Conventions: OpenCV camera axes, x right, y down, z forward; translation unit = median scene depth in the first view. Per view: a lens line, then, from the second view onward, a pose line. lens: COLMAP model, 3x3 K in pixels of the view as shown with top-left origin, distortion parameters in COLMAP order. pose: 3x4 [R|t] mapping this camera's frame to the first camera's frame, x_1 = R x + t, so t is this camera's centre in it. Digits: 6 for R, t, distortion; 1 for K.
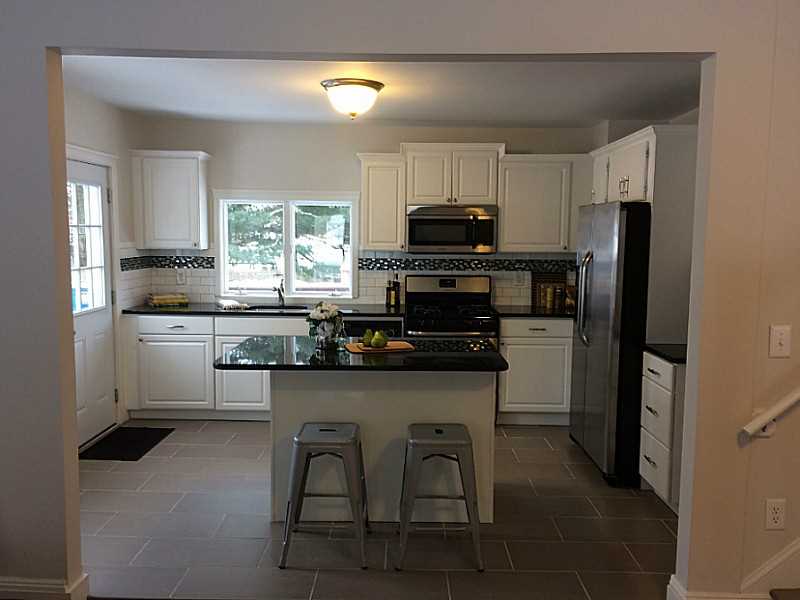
lens RADIAL K [[688.3, 0, 400.0], [0, 688.3, 300.0], [0, 0, 1]] dist [0.094009, -0.125141]
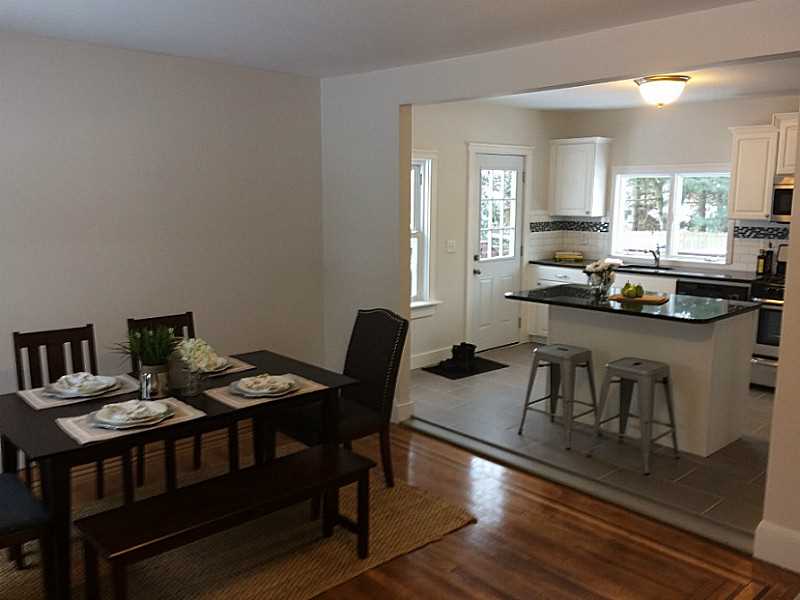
lens RADIAL K [[688.3, 0, 400.0], [0, 688.3, 300.0], [0, 0, 1]] dist [0.094009, -0.125141]
pose [[0.691387, 0.102601, -0.715162, 0.371383], [-0.066105, 0.994697, 0.078797, 0.000818], [0.719454, -0.007204, 0.694503, -0.113287]]
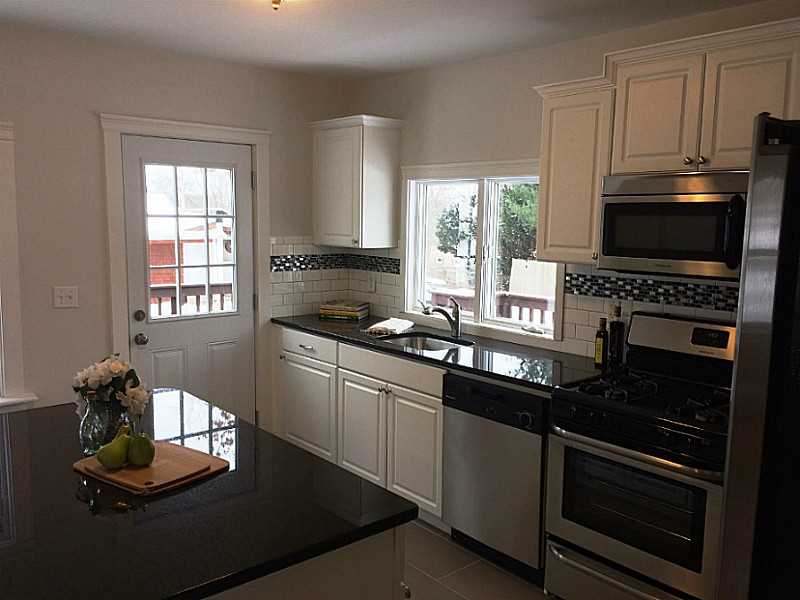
lens RADIAL K [[688.3, 0, 400.0], [0, 688.3, 300.0], [0, 0, 1]] dist [0.094009, -0.125141]
pose [[0.655485, 0.095320, -0.749168, 0.292081], [-0.083159, 0.995080, 0.053849, -0.059233], [0.750615, 0.027003, 0.660187, 0.528210]]
